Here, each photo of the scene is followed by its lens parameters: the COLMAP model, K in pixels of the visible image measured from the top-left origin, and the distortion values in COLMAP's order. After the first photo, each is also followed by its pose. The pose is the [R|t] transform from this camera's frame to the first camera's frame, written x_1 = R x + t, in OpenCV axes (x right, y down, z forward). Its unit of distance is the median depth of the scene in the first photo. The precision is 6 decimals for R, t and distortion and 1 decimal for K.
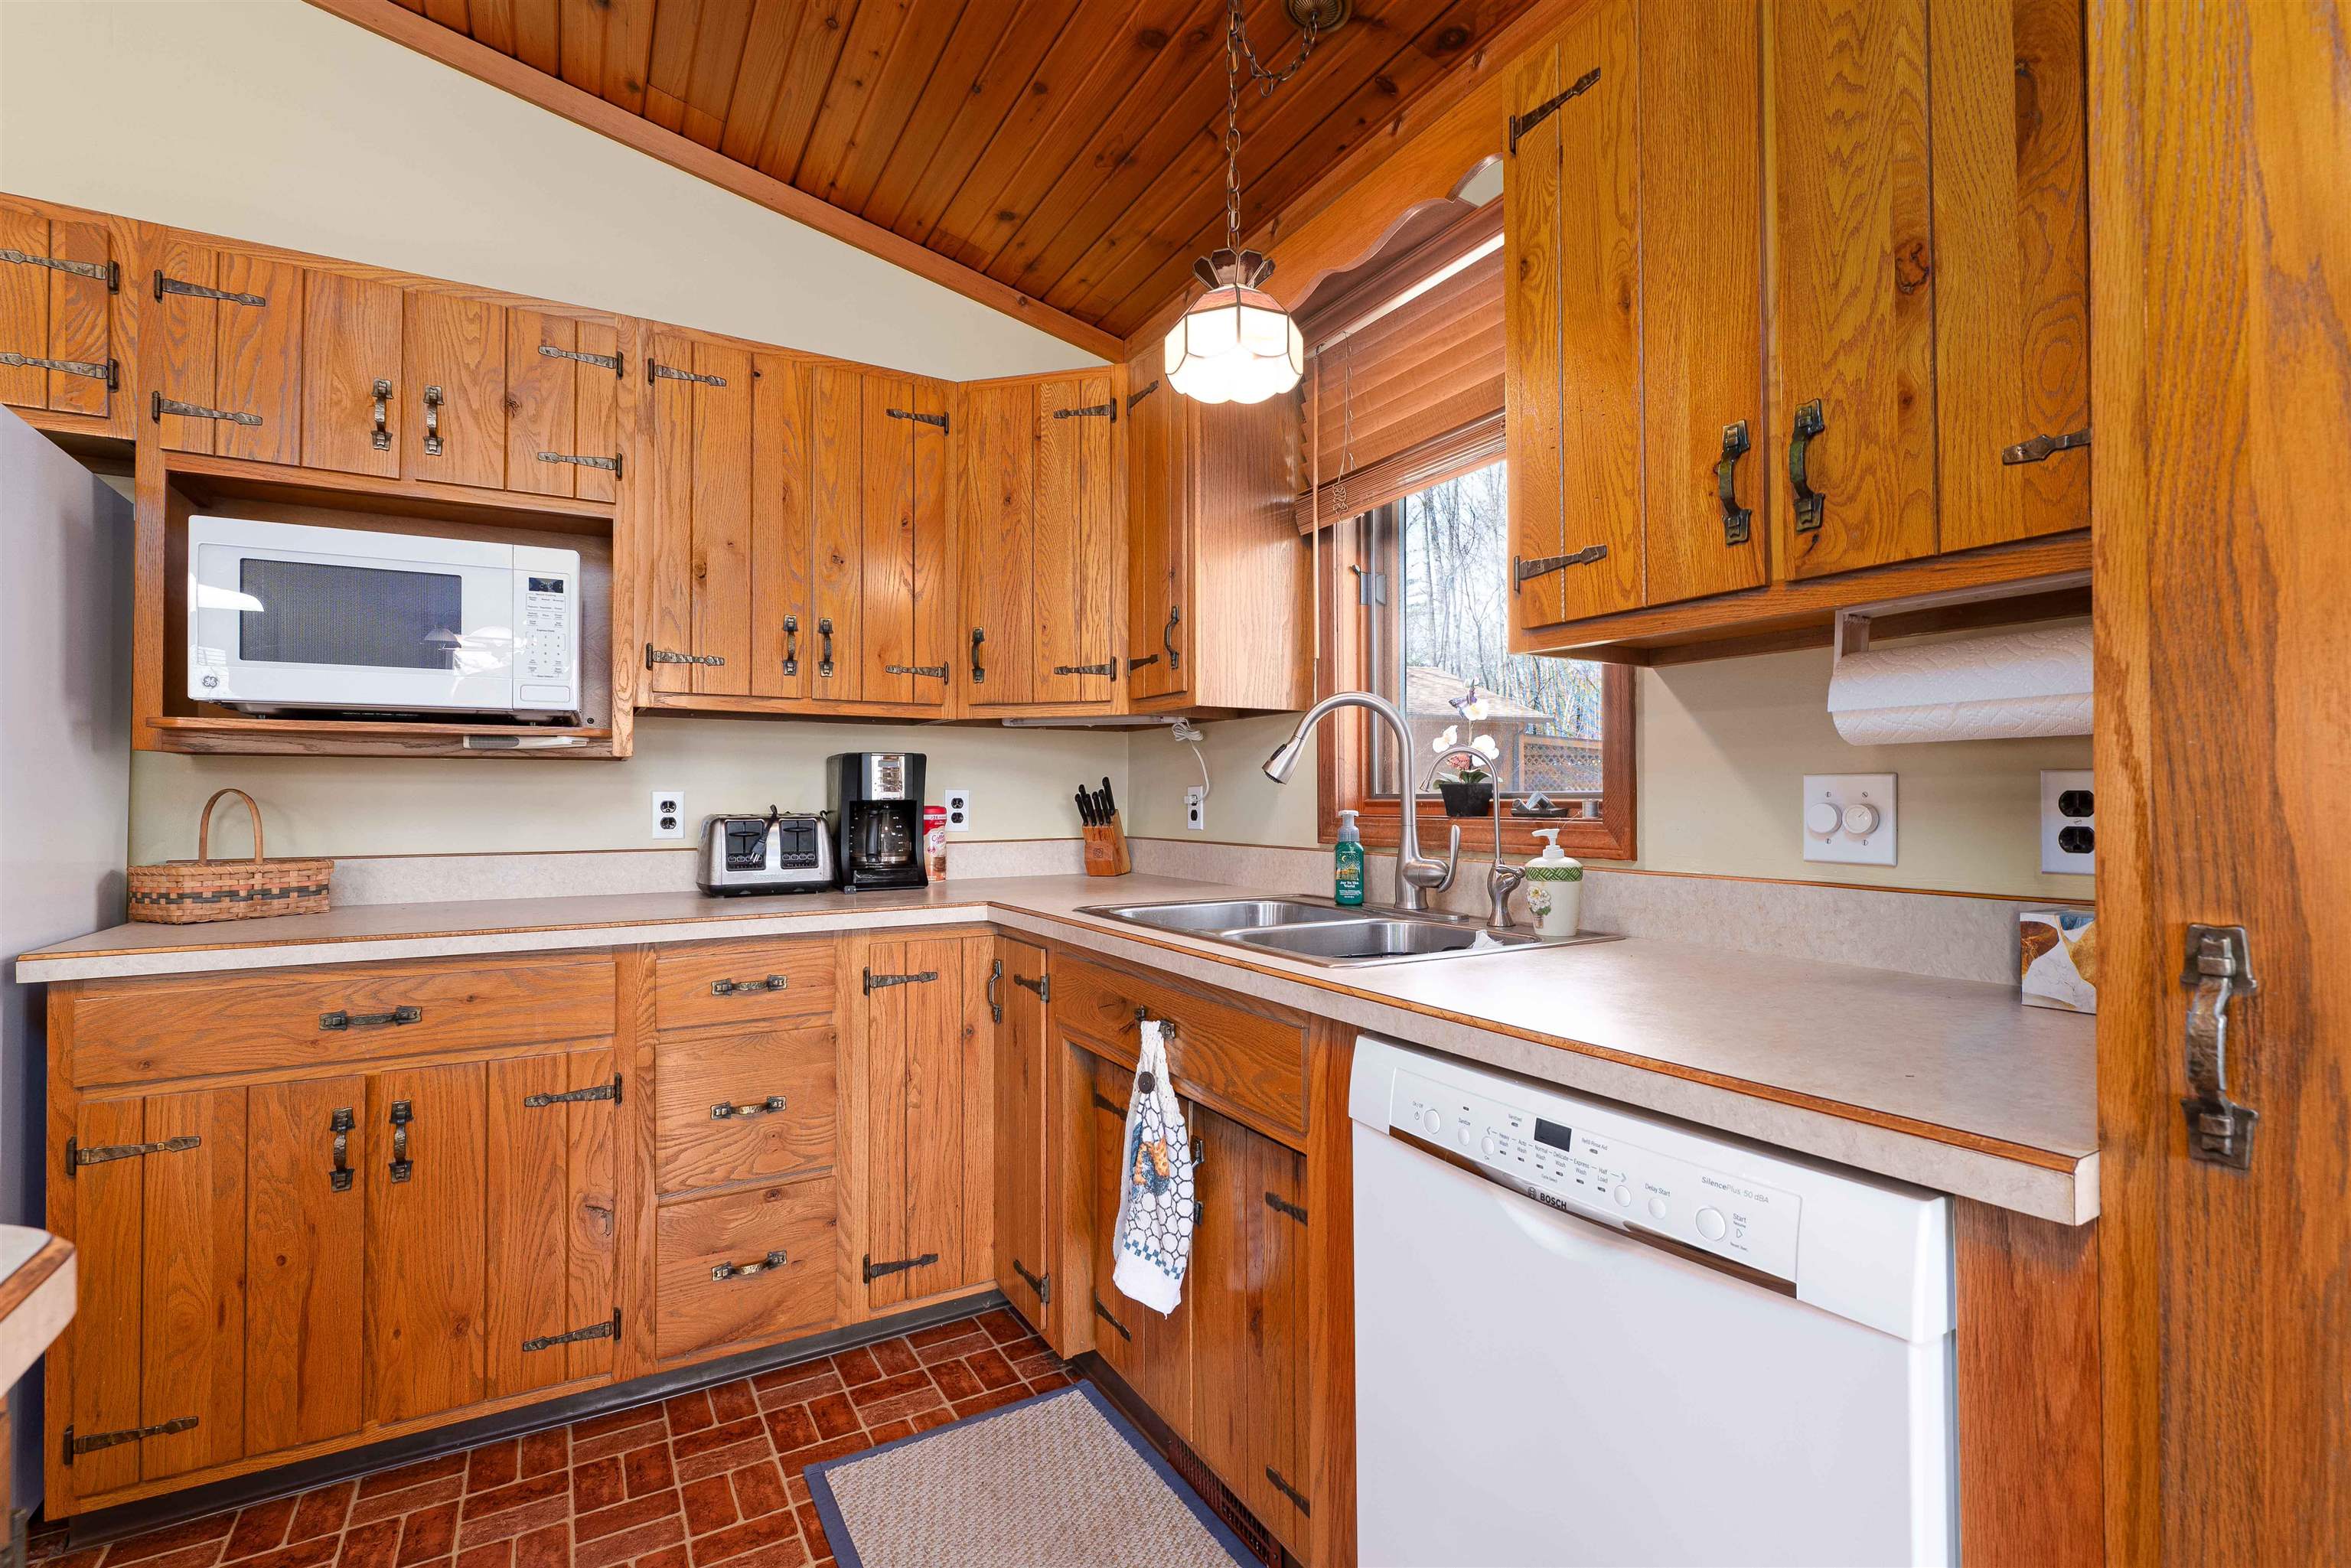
lens RADIAL K [[1075.3, 0, 1181.9], [0, 1075.3, 789.3], [0, 0, 1]] dist [-0.001732, -0.000290]
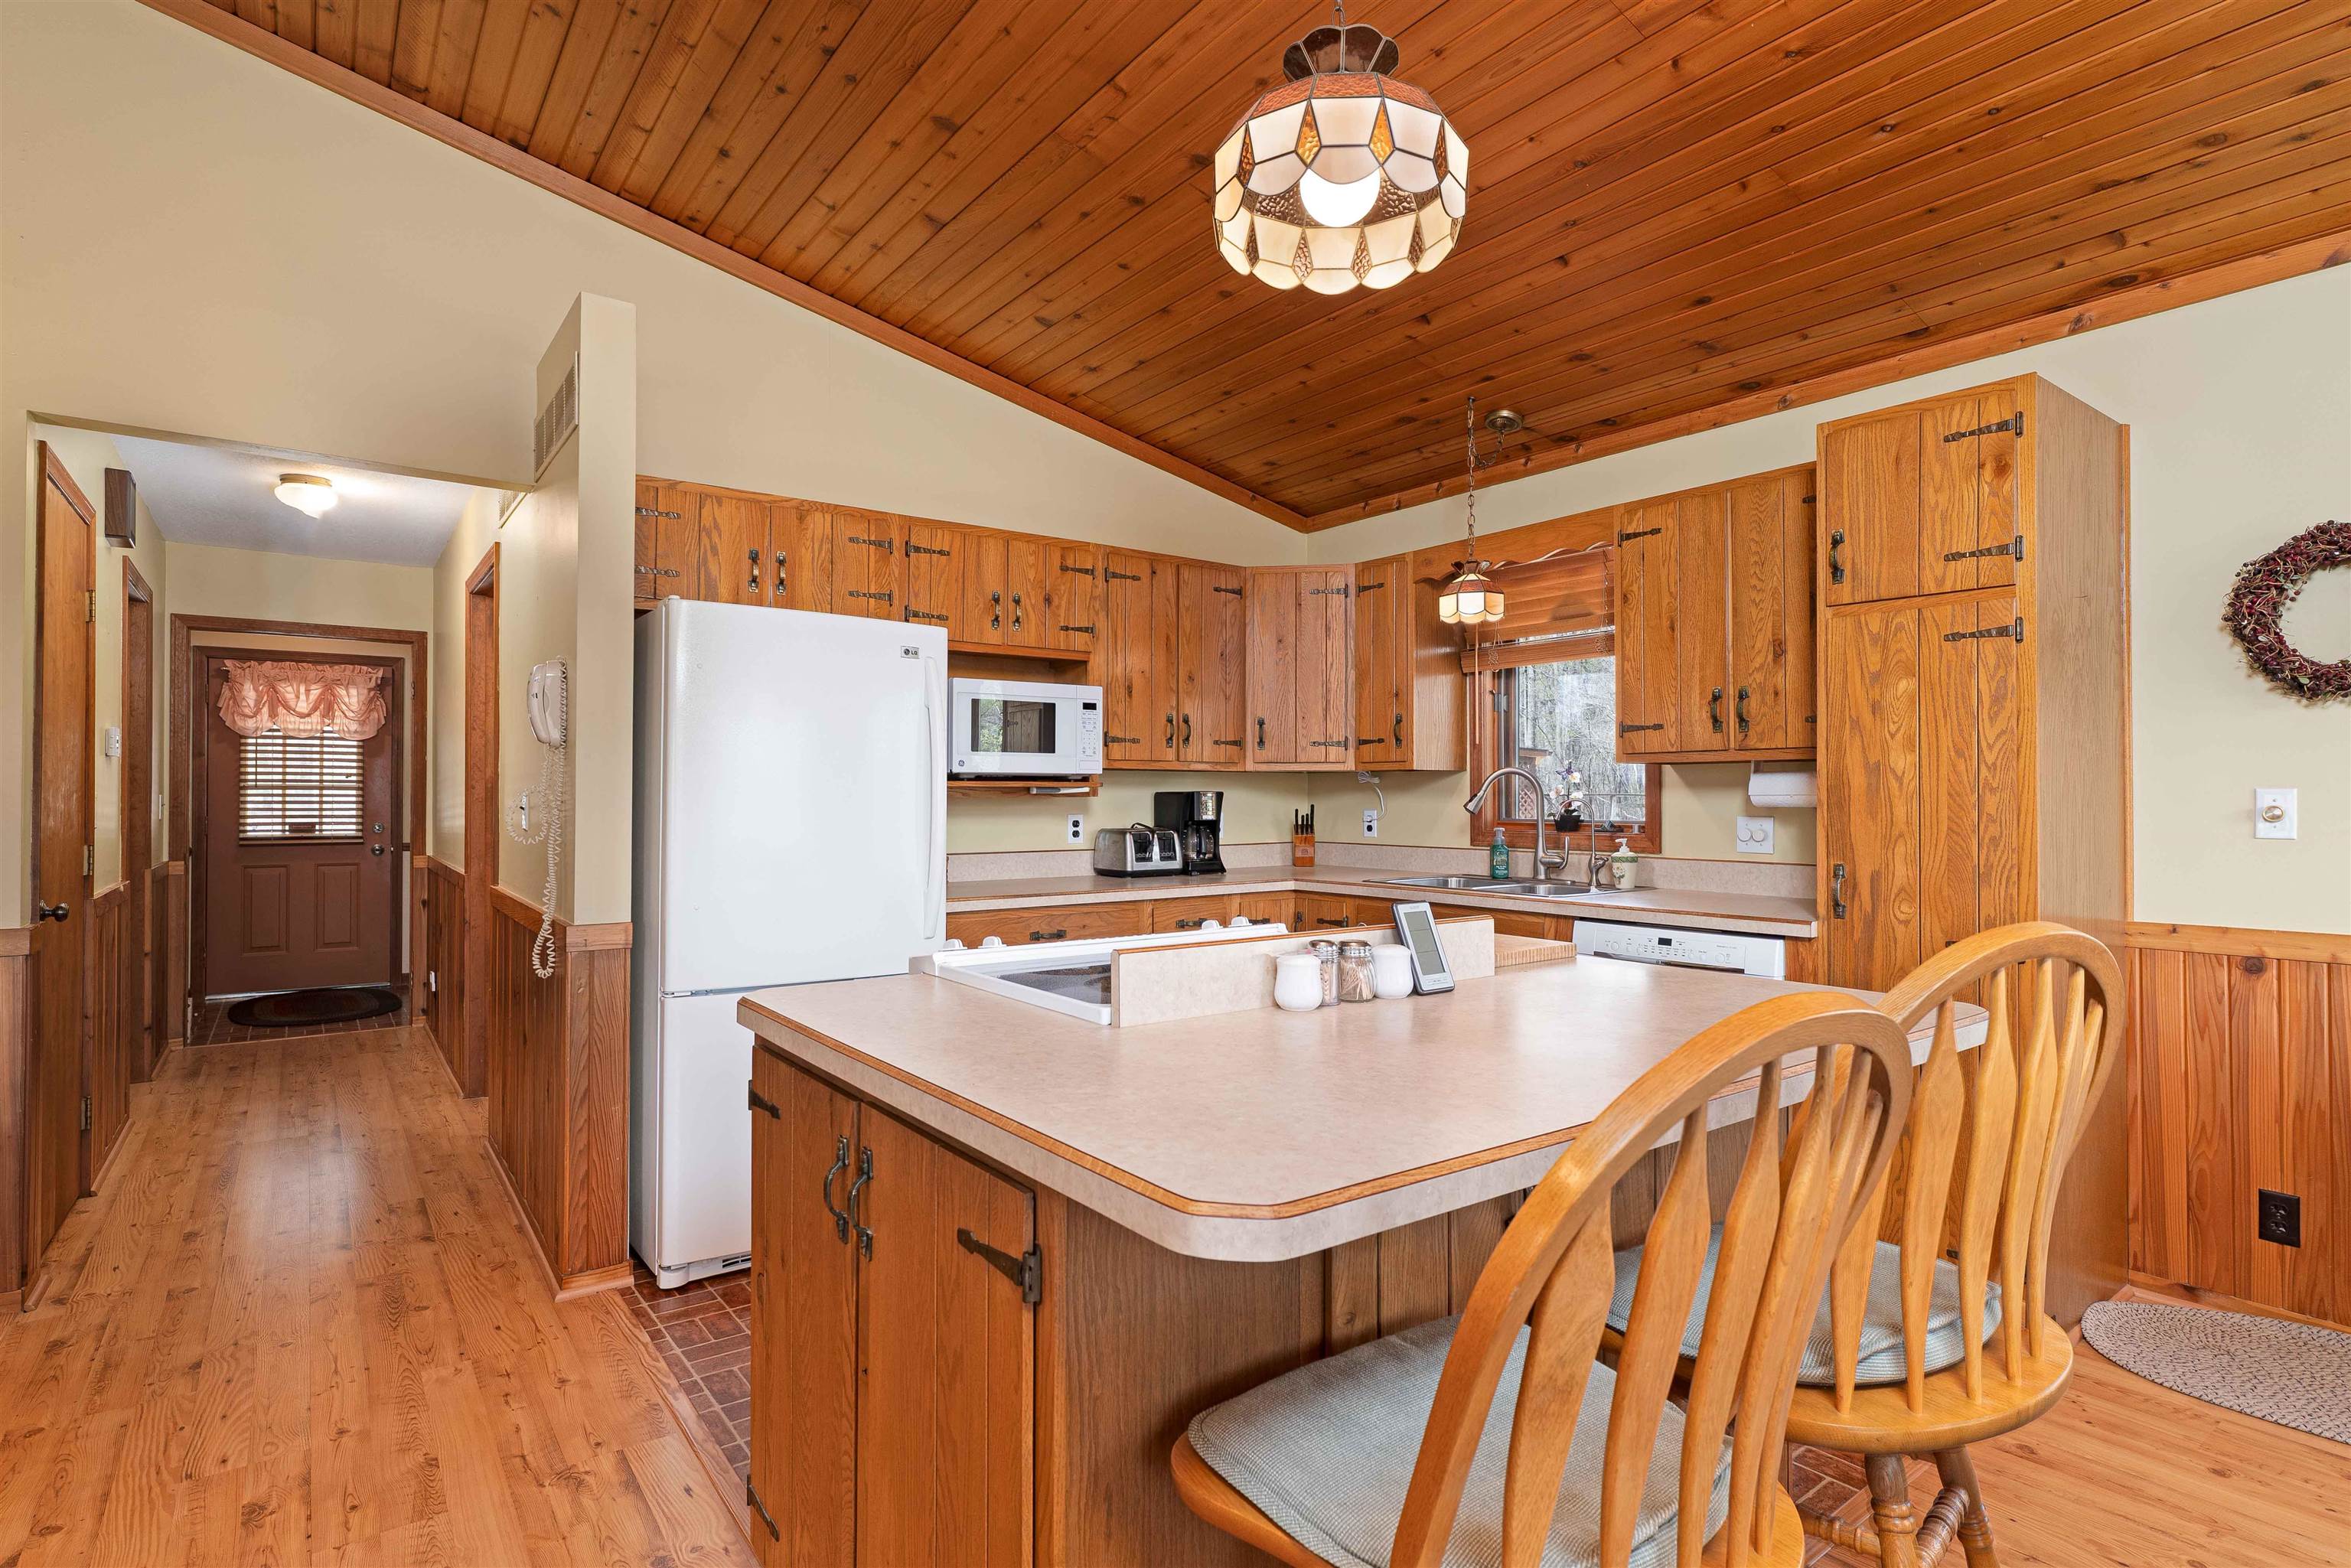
lens RADIAL K [[1179.5, 0, 1187.0], [0, 1179.5, 788.2], [0, 0, 1]] dist [0.000982, 0.000778]
pose [[0.992948, 0.003945, 0.118484, -0.679036], [-0.004022, 0.999992, 0.000413, -0.051704], [-0.118482, -0.000887, 0.992956, -1.046308]]
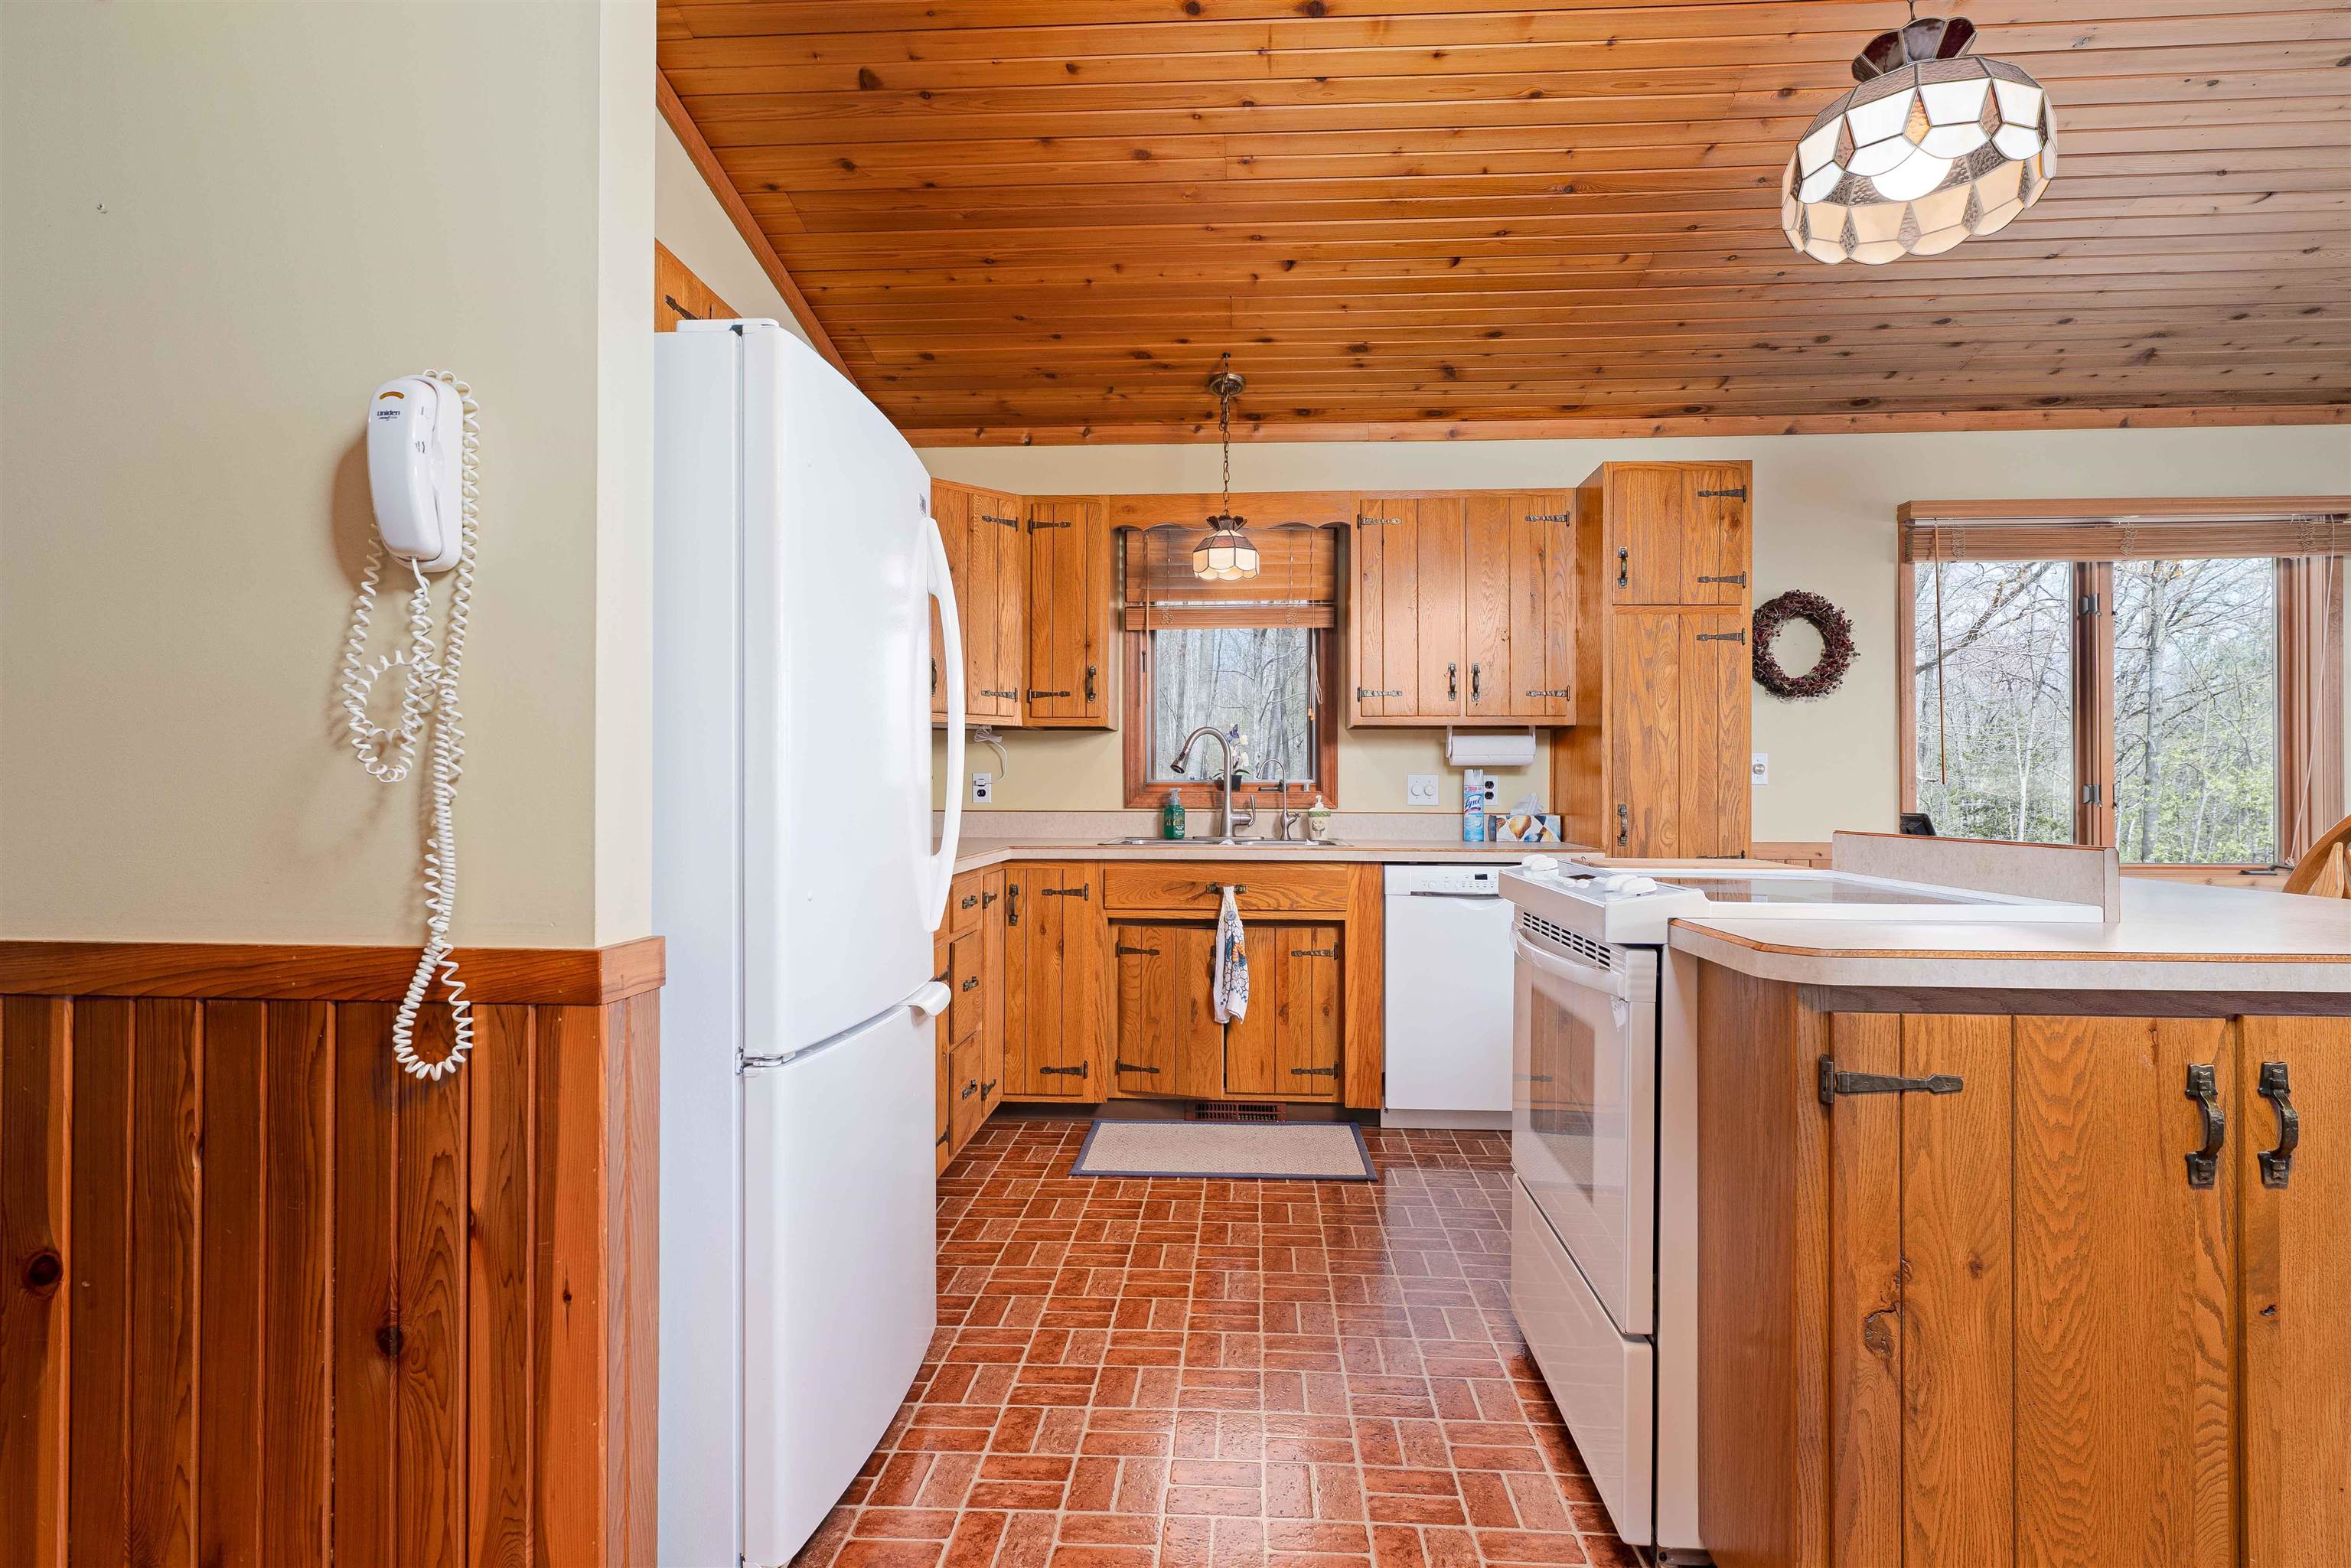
lens RADIAL K [[1179.5, 0, 1196.2], [0, 1179.5, 788.4], [0, 0, 1]] dist [0.000982, 0.000778]
pose [[0.553732, 0.007501, 0.832661, -1.660919], [-0.011395, 0.999934, -0.001430, 0.024735], [-0.832617, -0.008696, 0.553781, -0.174560]]
